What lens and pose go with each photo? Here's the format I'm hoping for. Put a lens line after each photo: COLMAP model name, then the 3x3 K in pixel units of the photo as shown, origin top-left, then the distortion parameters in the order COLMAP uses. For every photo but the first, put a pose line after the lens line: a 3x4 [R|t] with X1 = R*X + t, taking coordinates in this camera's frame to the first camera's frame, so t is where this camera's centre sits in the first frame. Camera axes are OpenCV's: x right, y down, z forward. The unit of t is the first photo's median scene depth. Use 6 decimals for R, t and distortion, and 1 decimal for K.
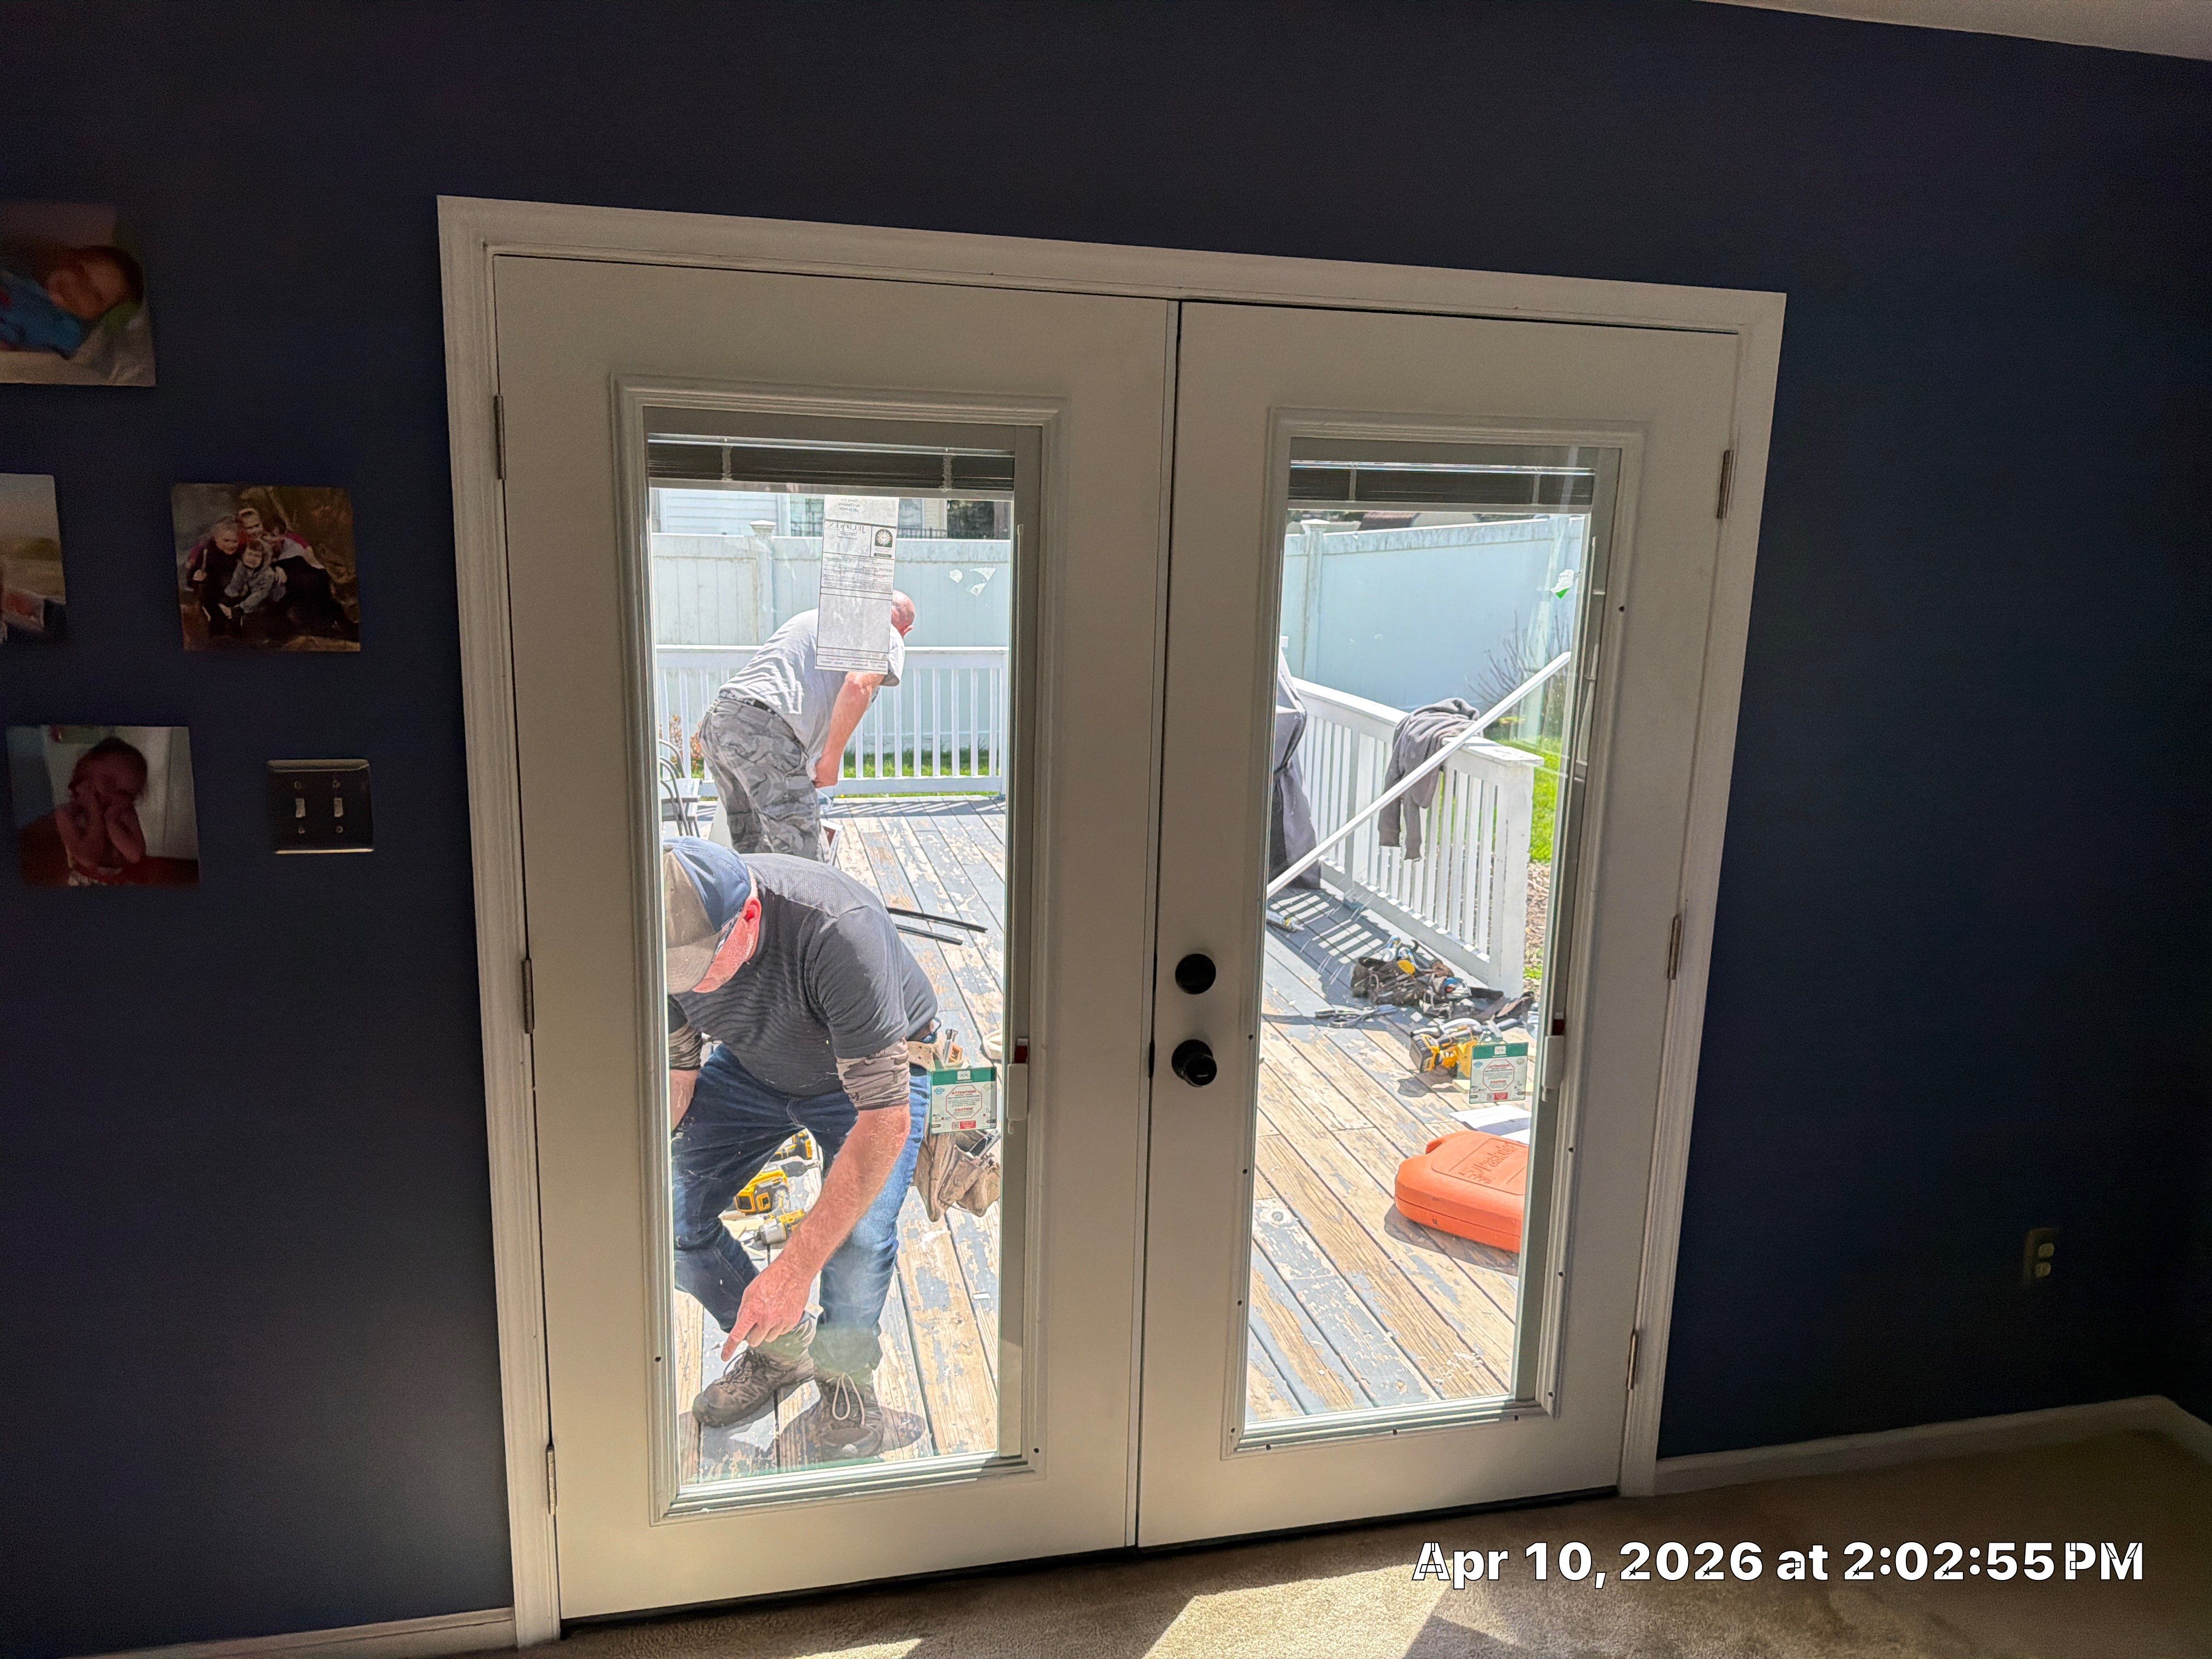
lens RADIAL K [[1586.0, 0, 1130.2], [0, 1586.0, 834.3], [0, 0, 1]] dist [0.086829, -0.090937]
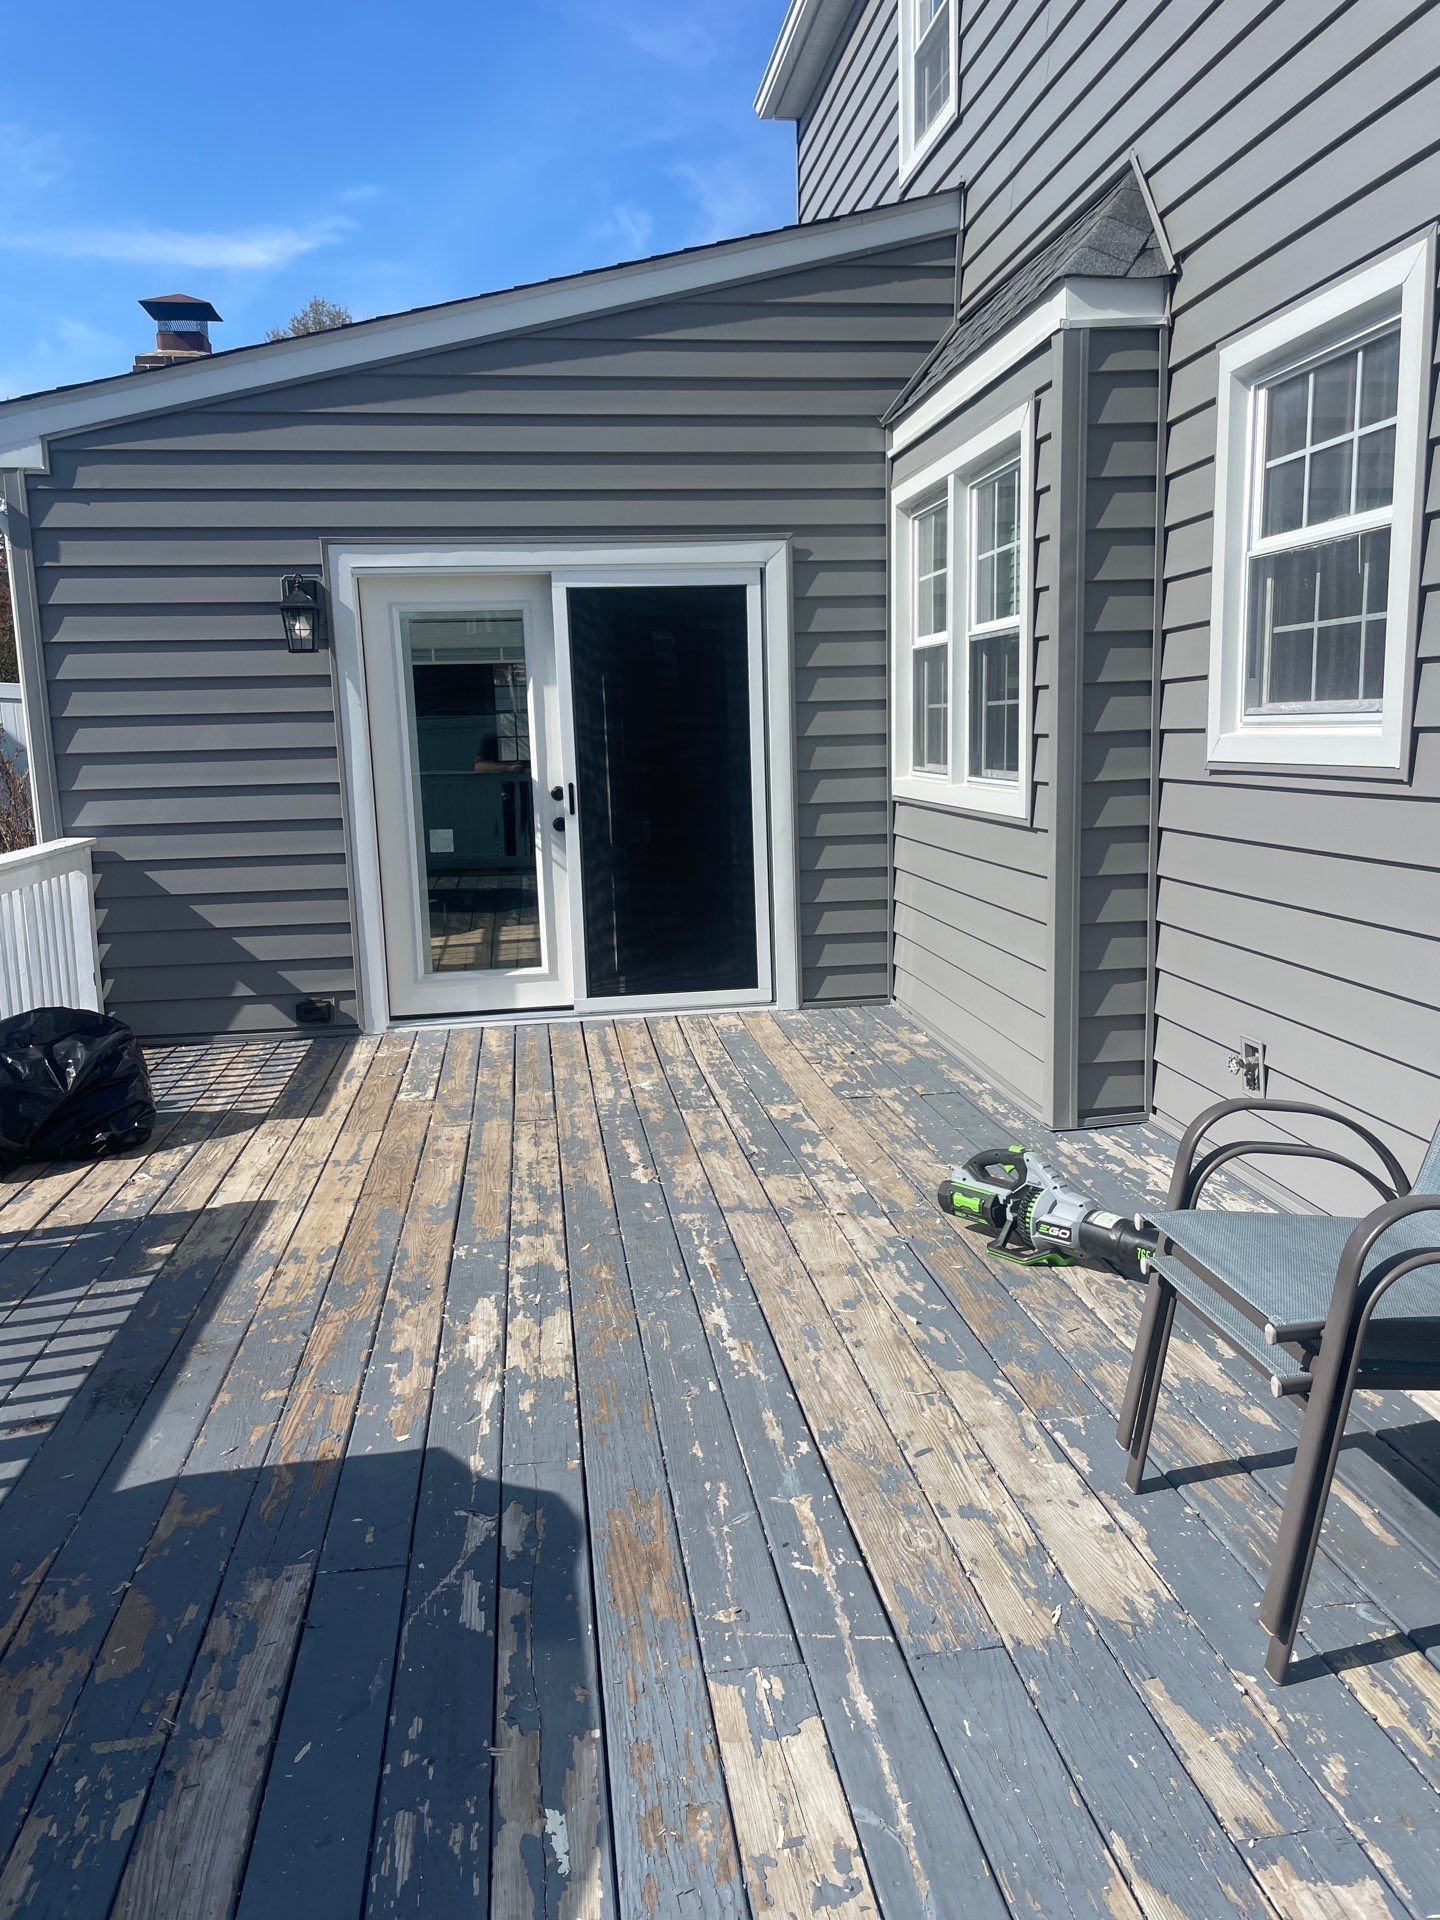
lens RADIAL K [[1358.6, 0, 720.0], [0, 1358.6, 960.0], [0, 0, 1]] dist [0.076820, -0.087569]
pose [[-0.993797, -0.018526, 0.109653, -0.663791], [0.023146, 0.929977, 0.366888, -0.670503], [-0.108771, 0.367150, -0.923780, 4.209484]]
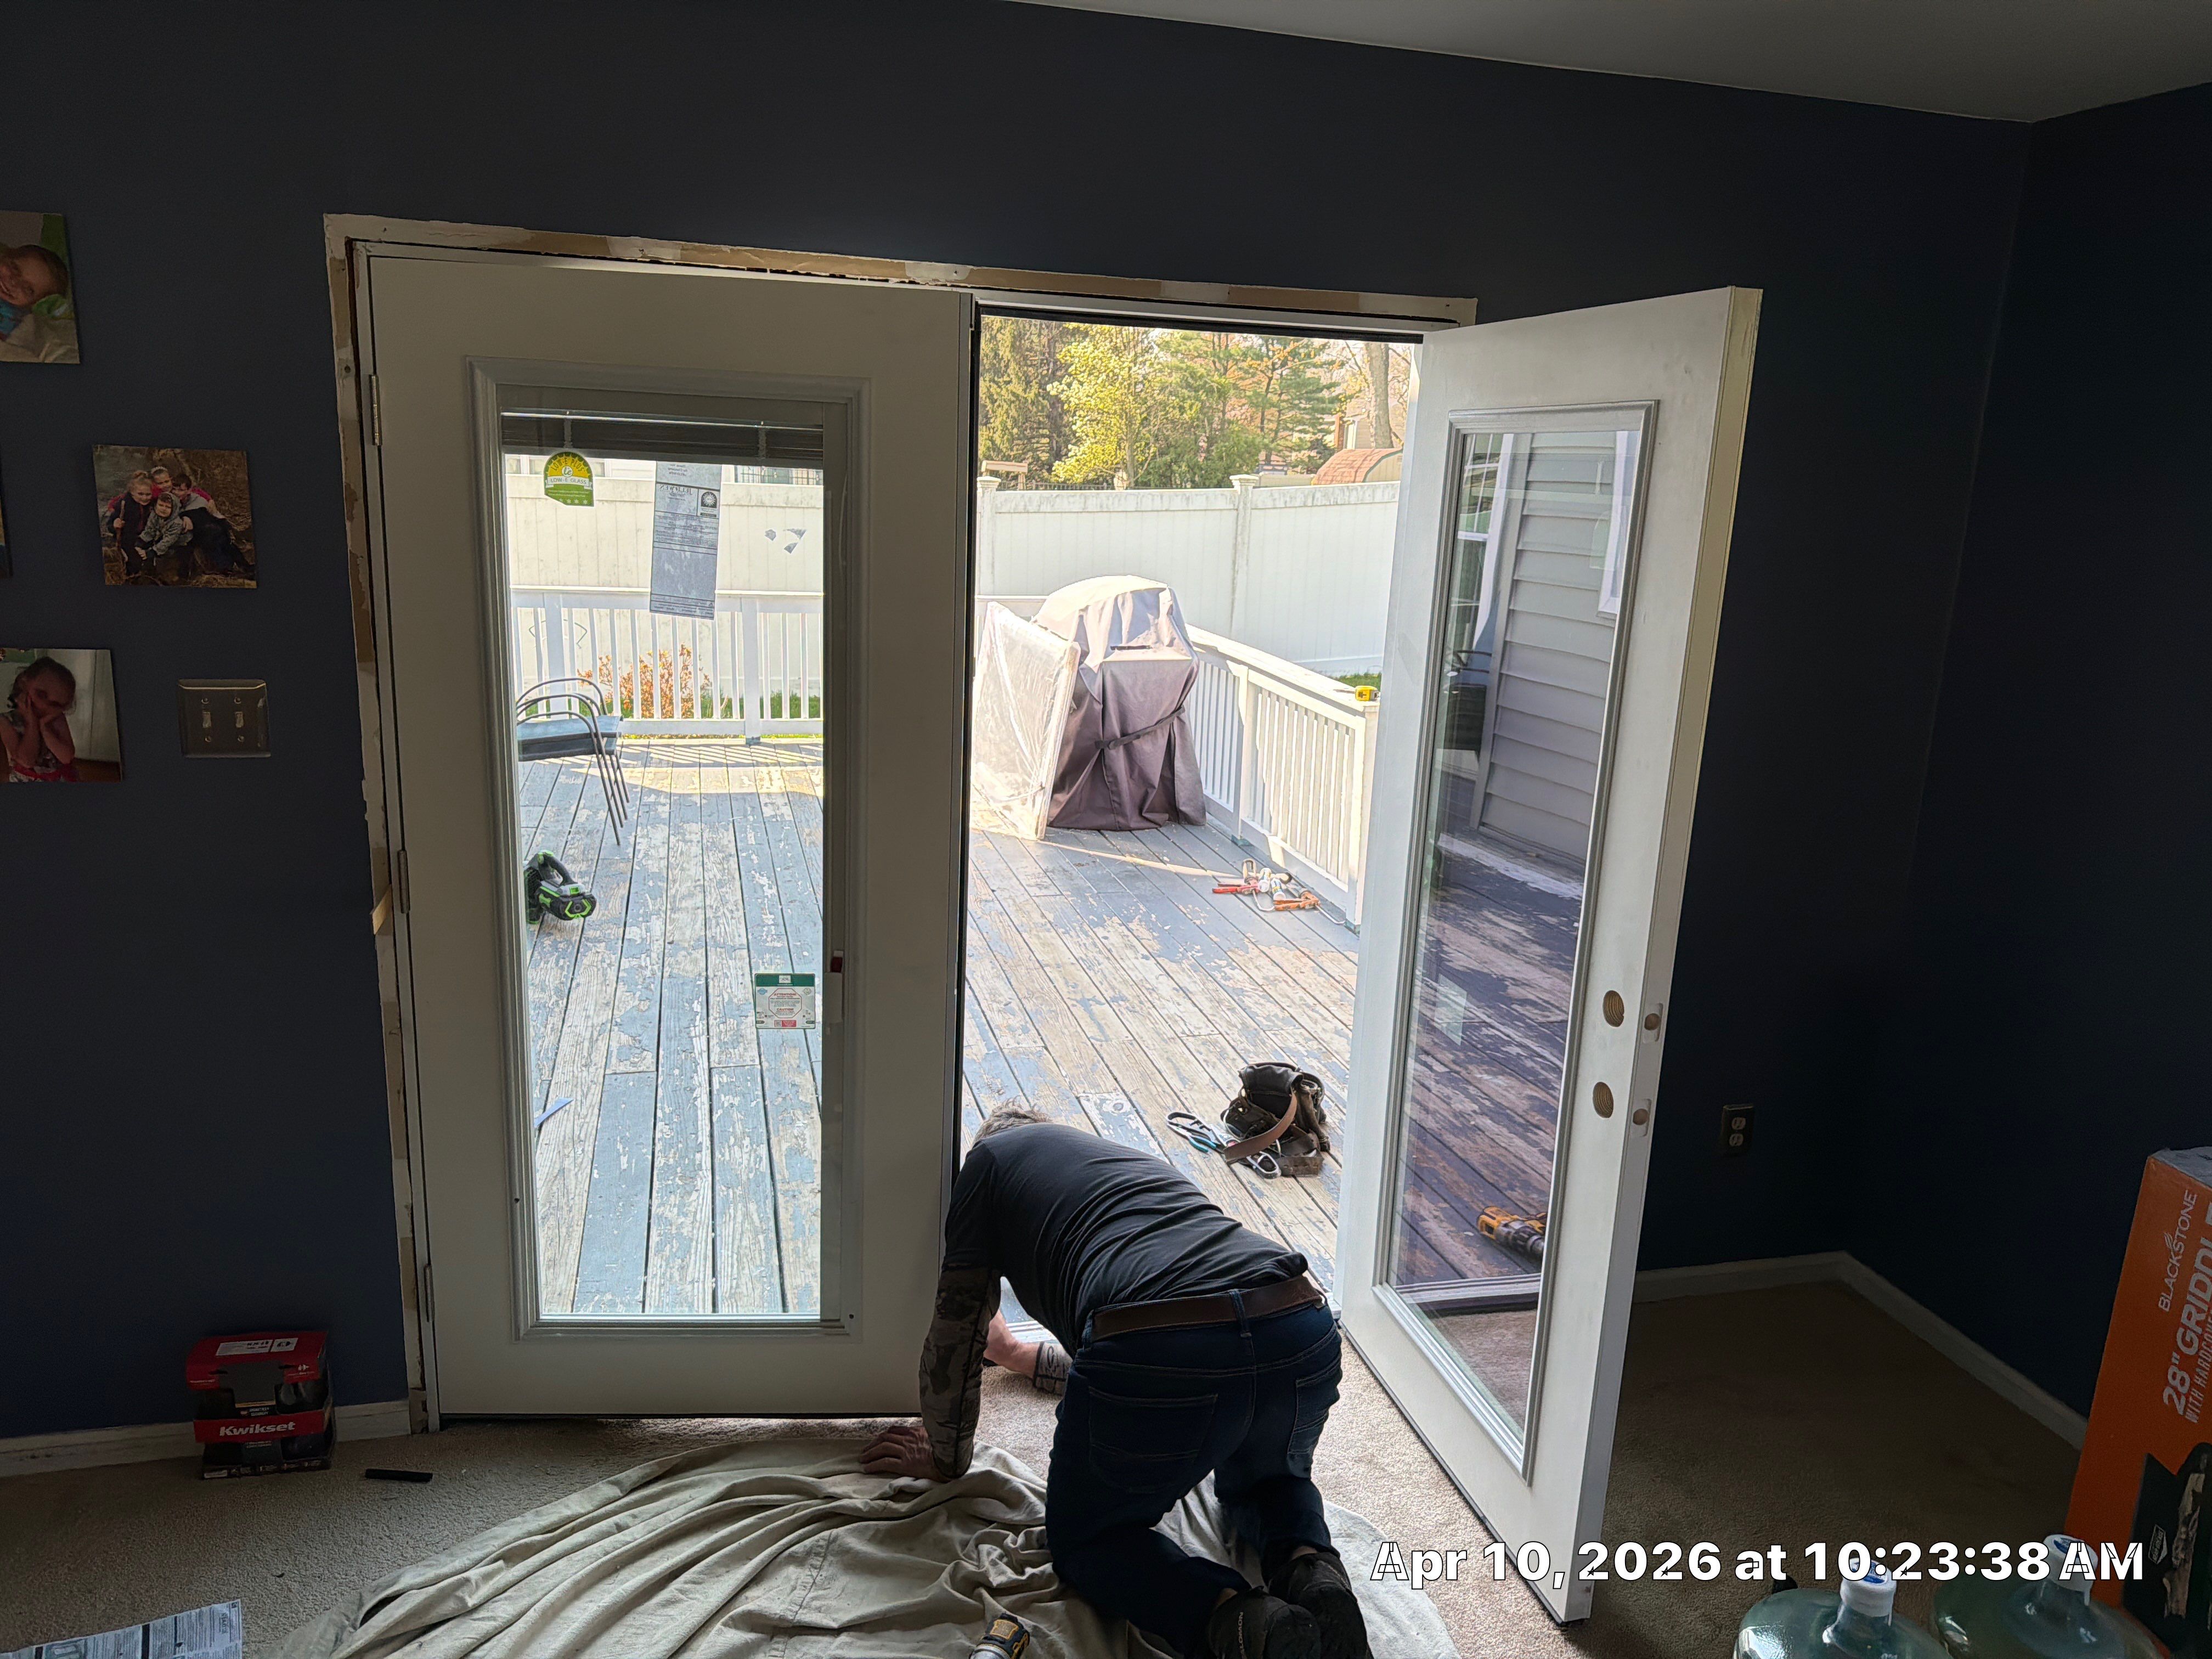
lens RADIAL K [[1573.4, 0, 1120.7], [0, 1573.4, 829.4], [0, 0, 1]] dist [0.125152, -0.119711]
pose [[0.999788, 0.009884, 0.018040, 0.143695], [-0.010395, 0.999540, 0.028492, 0.024170], [-0.017750, -0.028674, 0.999431, -0.215320]]
